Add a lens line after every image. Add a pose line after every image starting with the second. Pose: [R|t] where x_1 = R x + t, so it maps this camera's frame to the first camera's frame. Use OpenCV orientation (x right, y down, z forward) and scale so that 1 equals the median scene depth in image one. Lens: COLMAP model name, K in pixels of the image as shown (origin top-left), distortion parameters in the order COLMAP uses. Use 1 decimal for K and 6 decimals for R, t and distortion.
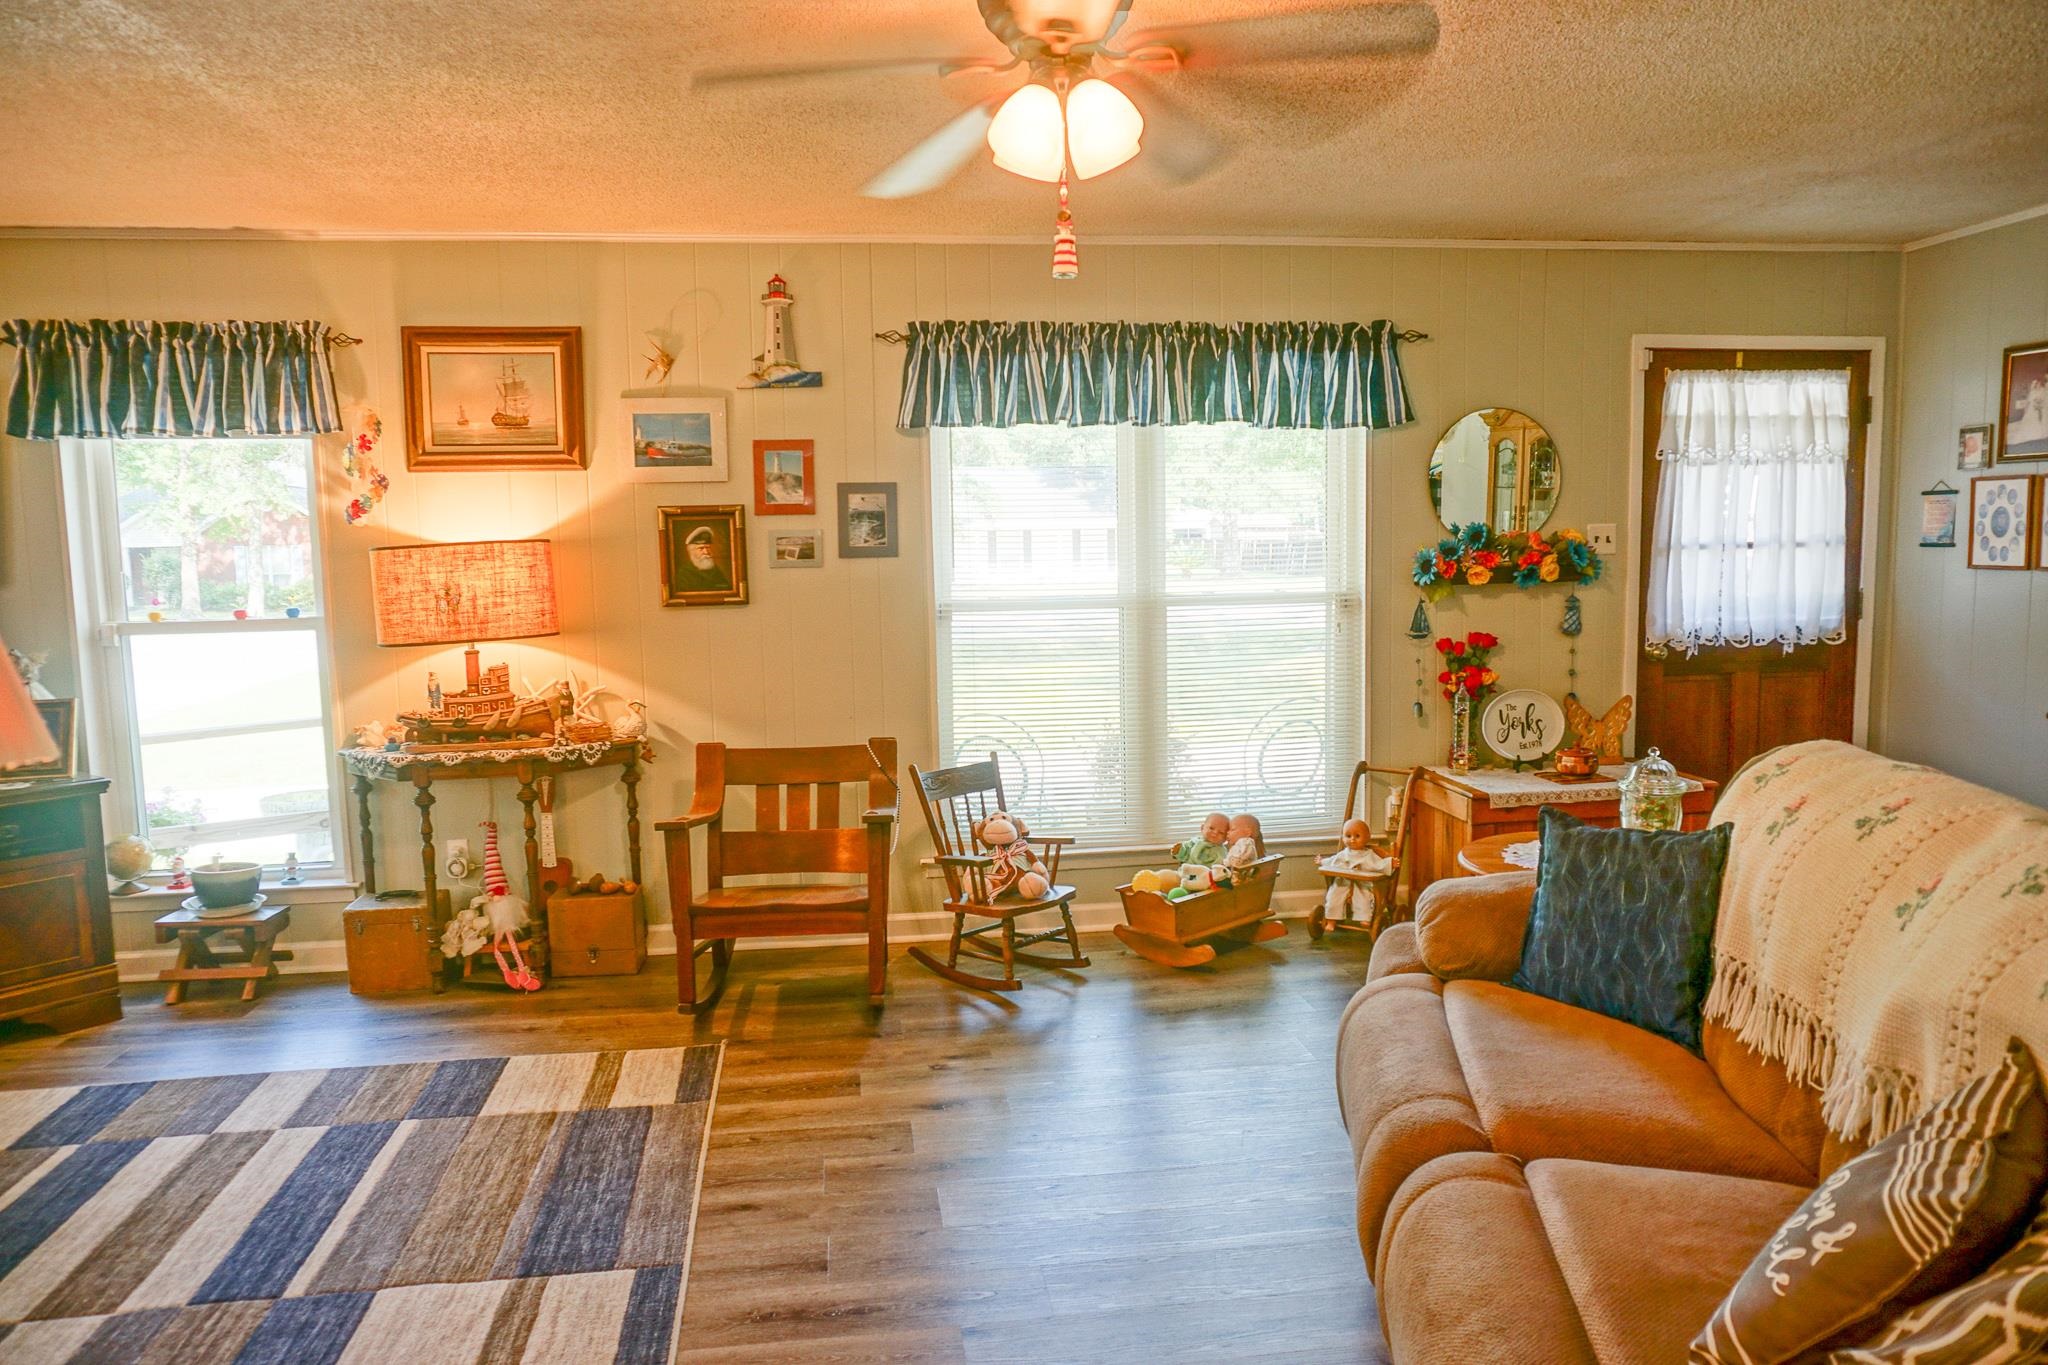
lens RADIAL K [[1381.2, 0, 1019.7], [0, 1381.2, 672.8], [0, 0, 1]] dist [-0.040964, 0.023887]
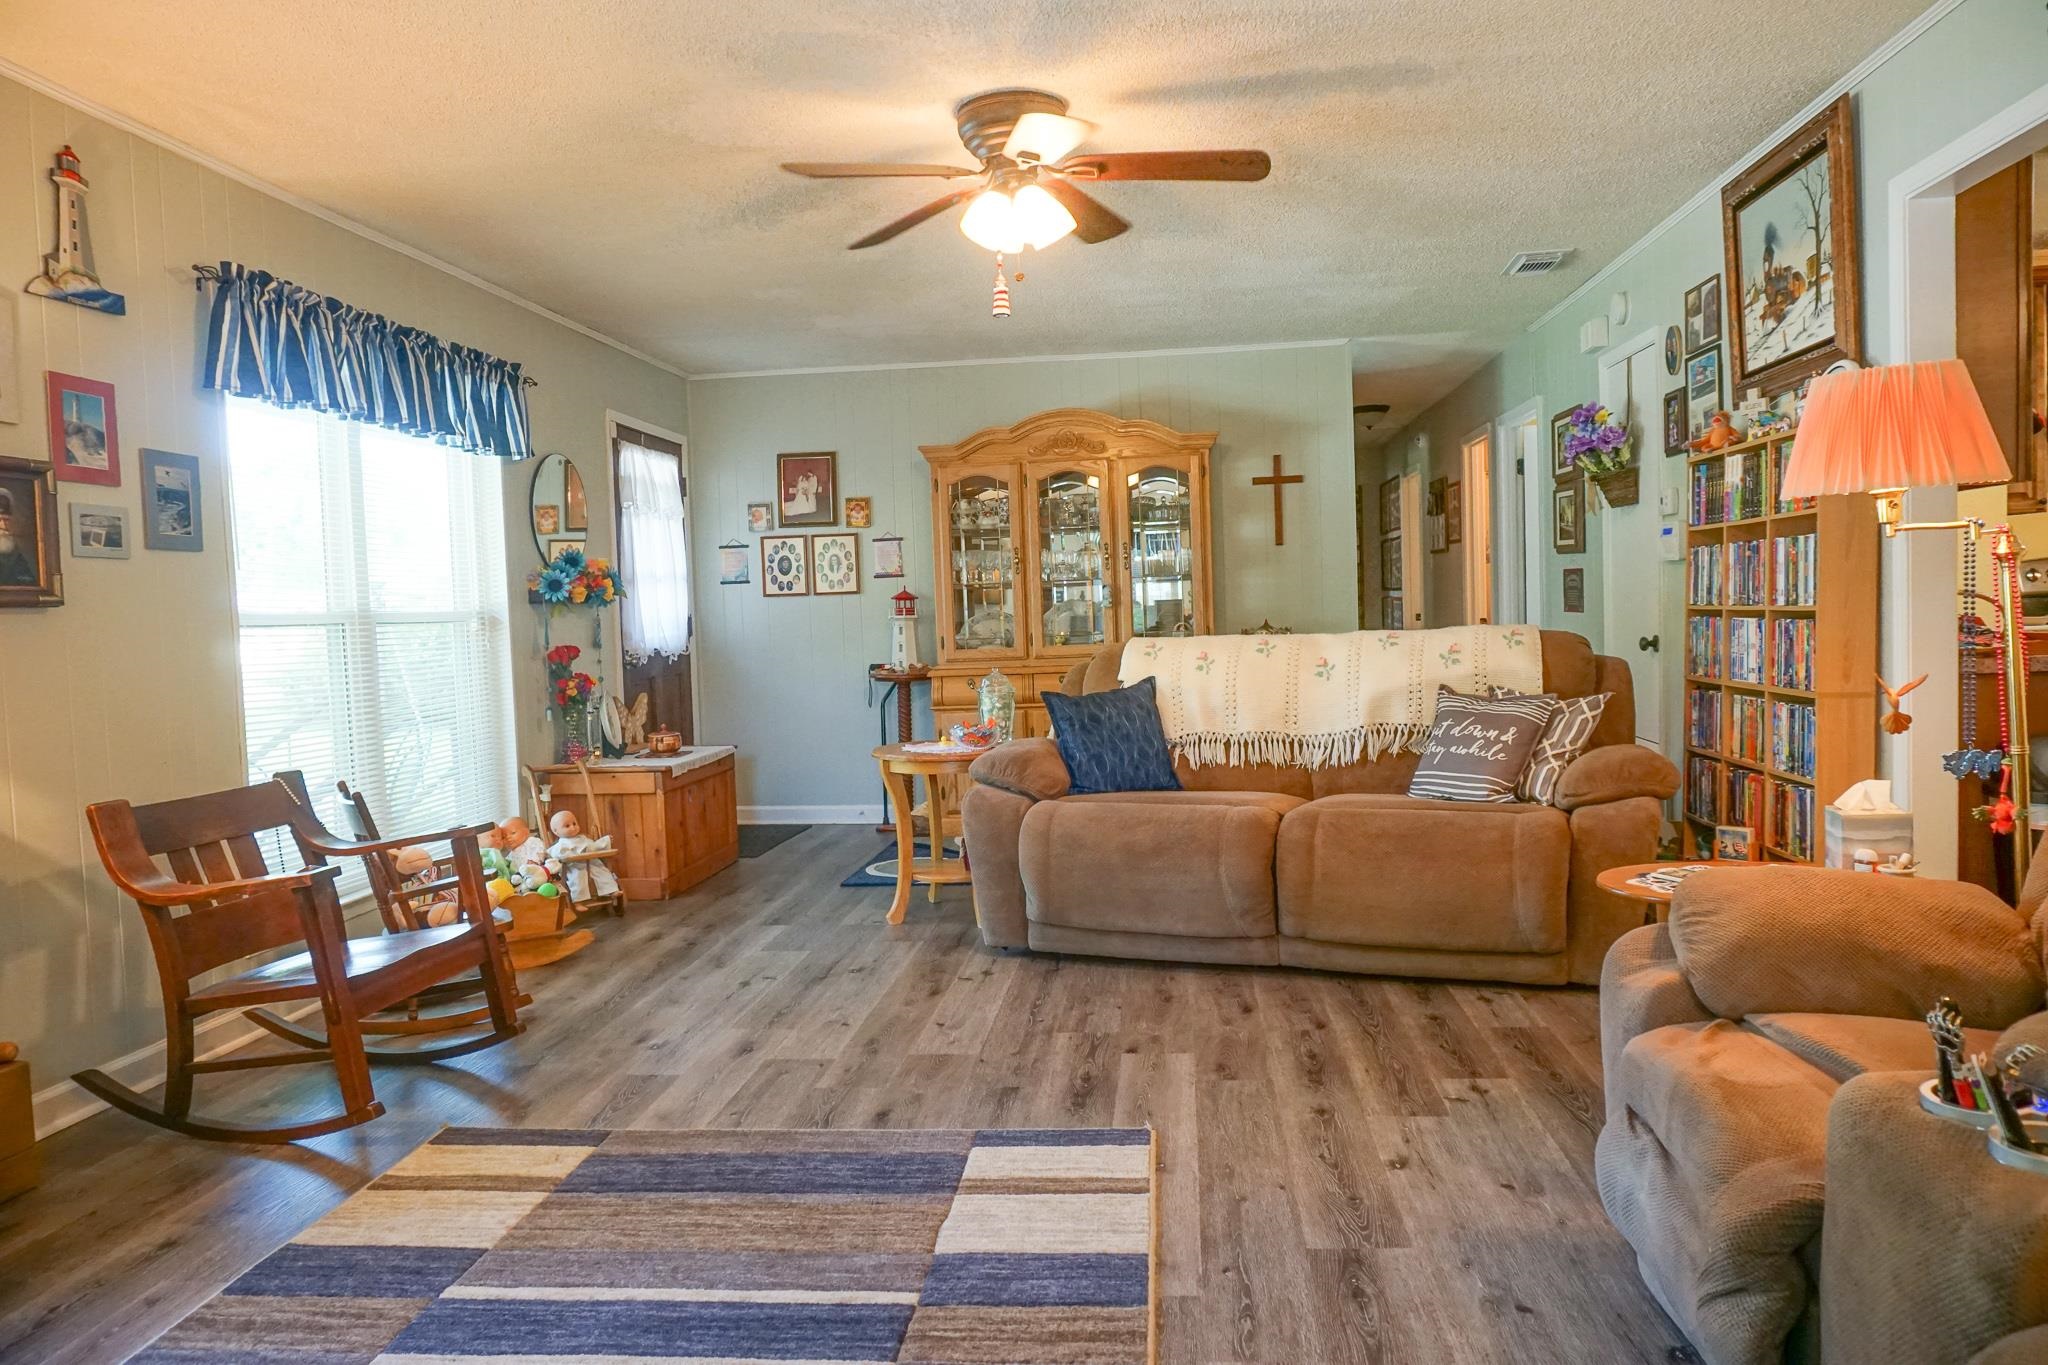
lens RADIAL K [[1381.2, 0, 1033.0], [0, 1381.2, 678.9], [0, 0, 1]] dist [-0.040964, 0.023887]
pose [[0.228883, -0.035792, 0.972796, -0.750420], [0.125614, 0.992055, 0.006946, 0.042099], [-0.965315, 0.120607, 0.231560, 0.383168]]
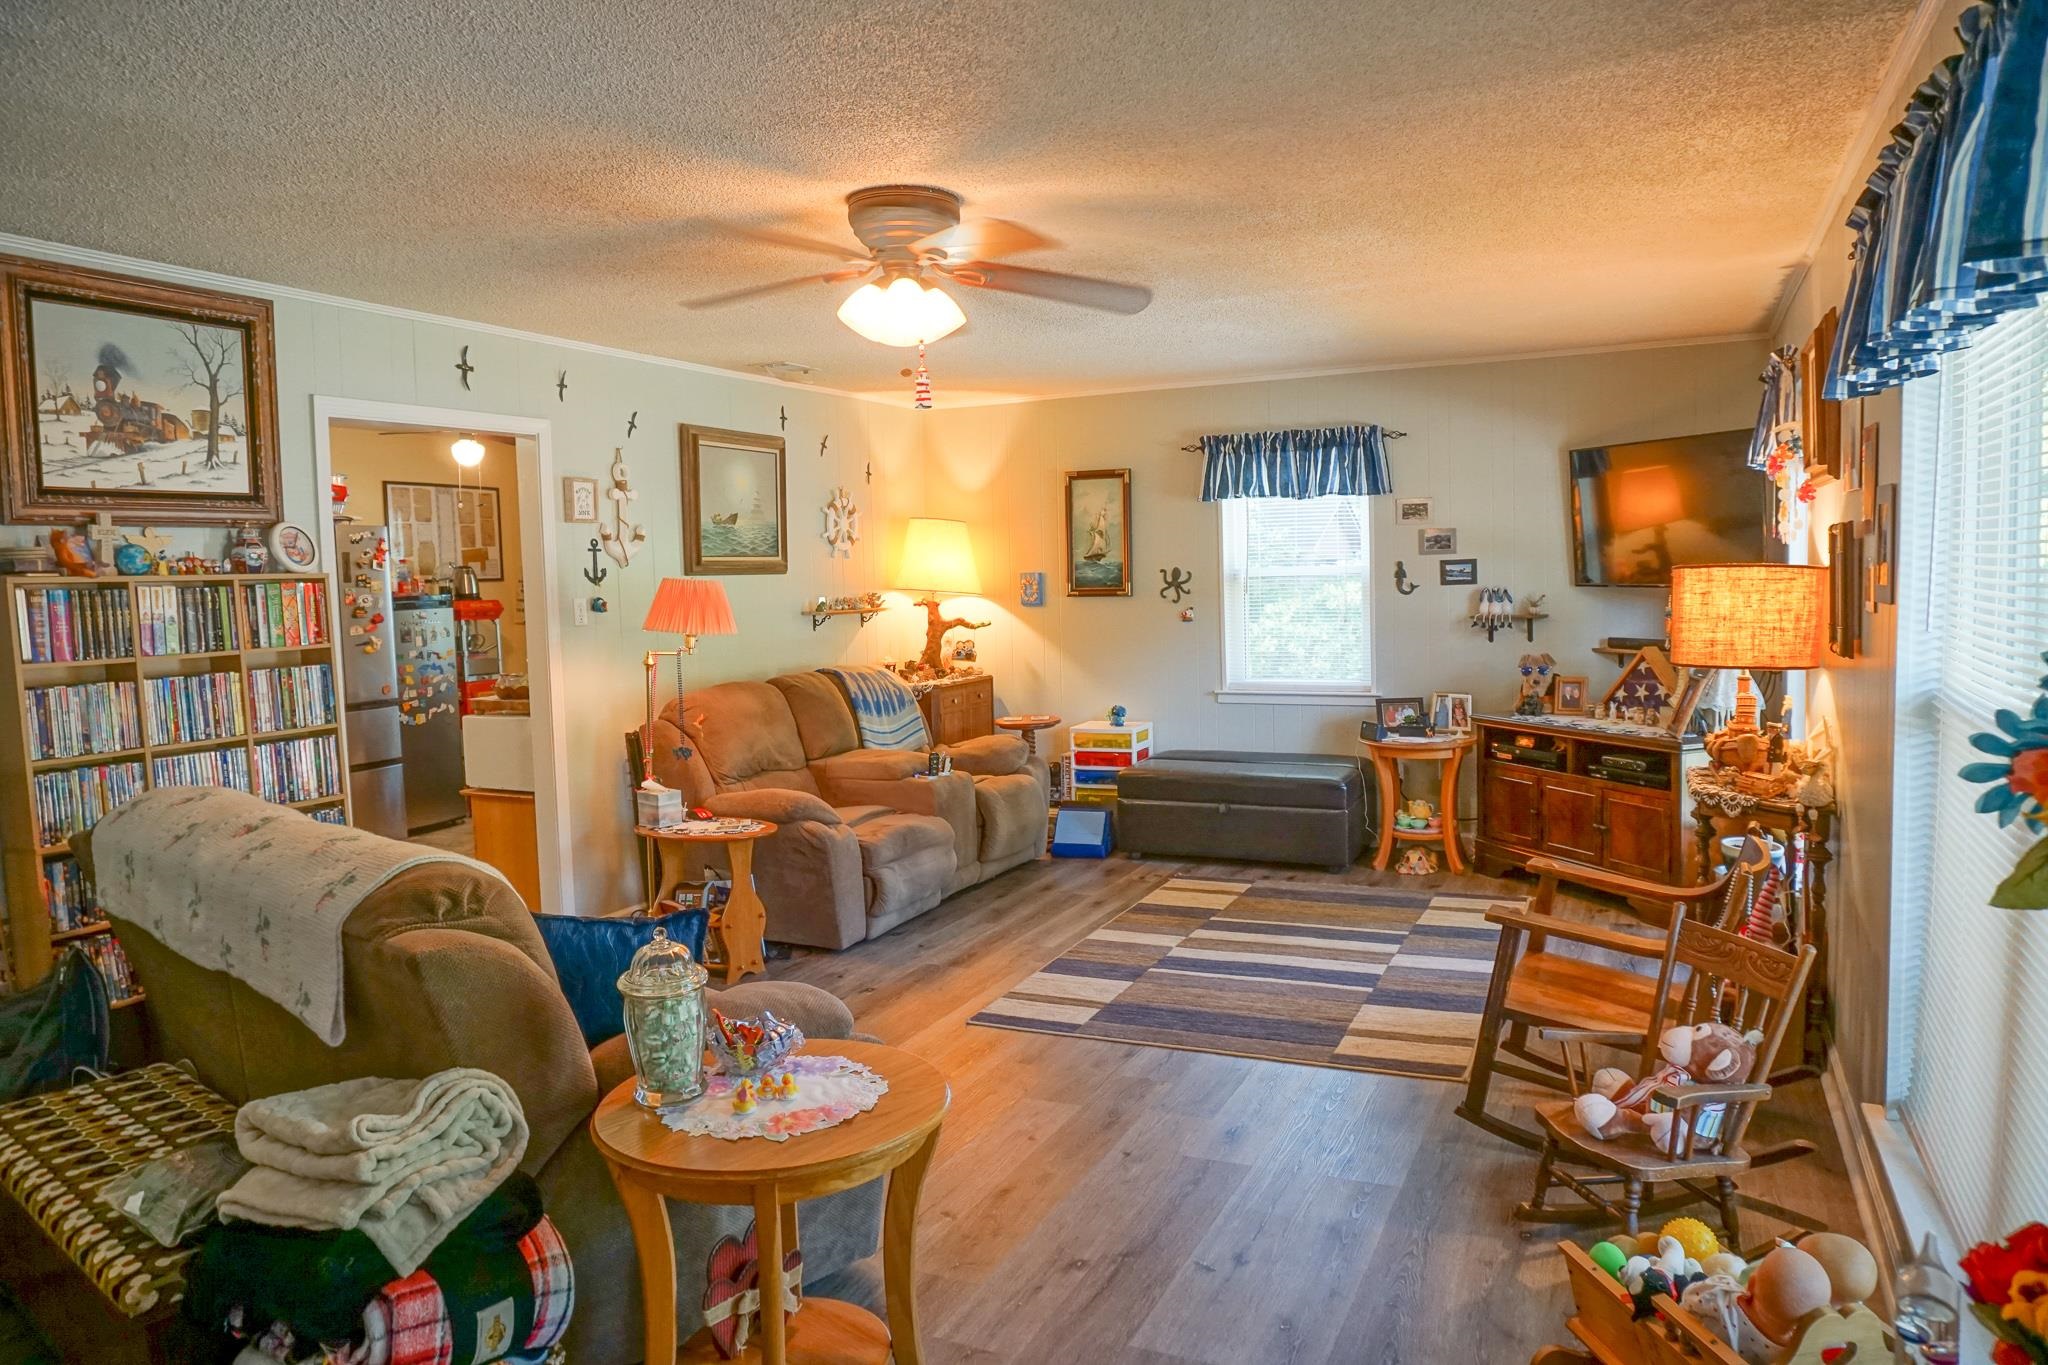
lens RADIAL K [[1381.2, 0, 1015.8], [0, 1381.2, 684.0], [0, 0, 1]] dist [-0.040964, 0.023887]
pose [[-0.535114, 0.109915, -0.837599, 0.642597], [-0.042312, 0.986768, 0.156522, -0.131716], [0.843720, 0.119198, -0.523382, 1.014589]]
